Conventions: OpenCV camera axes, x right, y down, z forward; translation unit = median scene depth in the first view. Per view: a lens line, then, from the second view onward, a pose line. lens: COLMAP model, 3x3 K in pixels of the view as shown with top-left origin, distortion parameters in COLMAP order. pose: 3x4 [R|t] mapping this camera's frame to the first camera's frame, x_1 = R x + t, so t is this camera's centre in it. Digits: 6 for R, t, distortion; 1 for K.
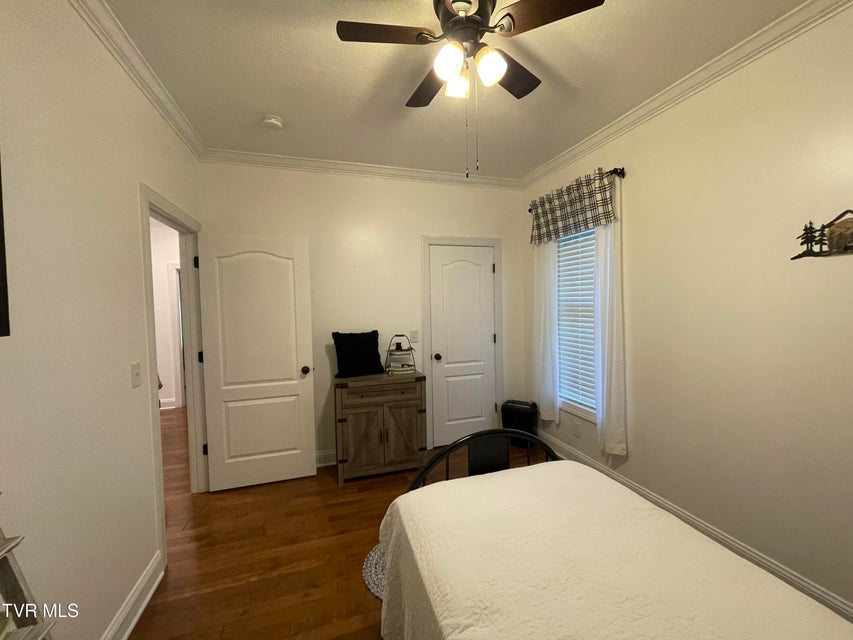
lens RADIAL K [[345.0, 0, 425.4], [0, 345.0, 319.8], [0, 0, 1]] dist [-0.000196, -0.000326]
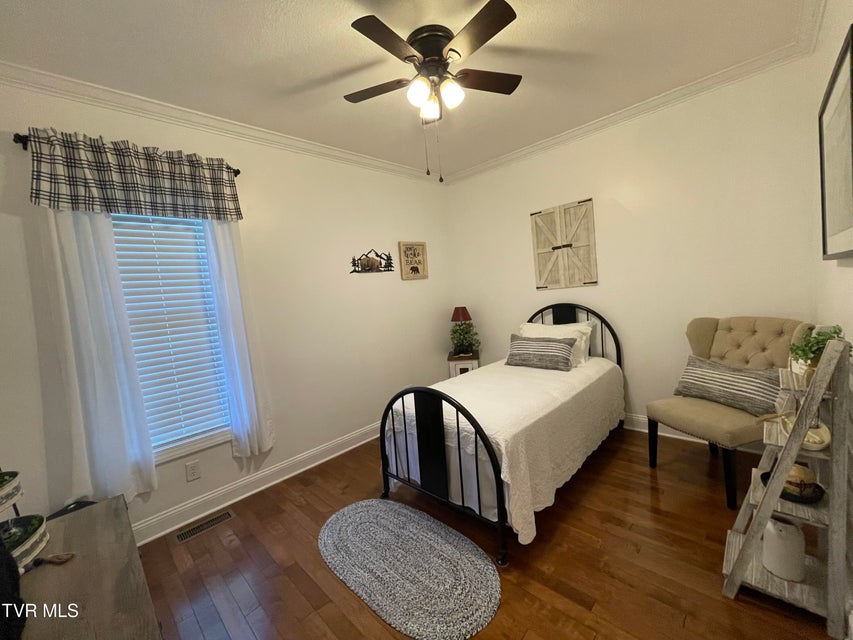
lens RADIAL K [[345.0, 0, 425.4], [0, 345.0, 319.8], [0, 0, 1]] dist [-0.000196, -0.000326]
pose [[-0.466100, -0.001273, 0.884731, -0.660778], [0.145714, 0.986232, 0.078185, -0.000183], [-0.872650, 0.165360, -0.459498, 1.134405]]
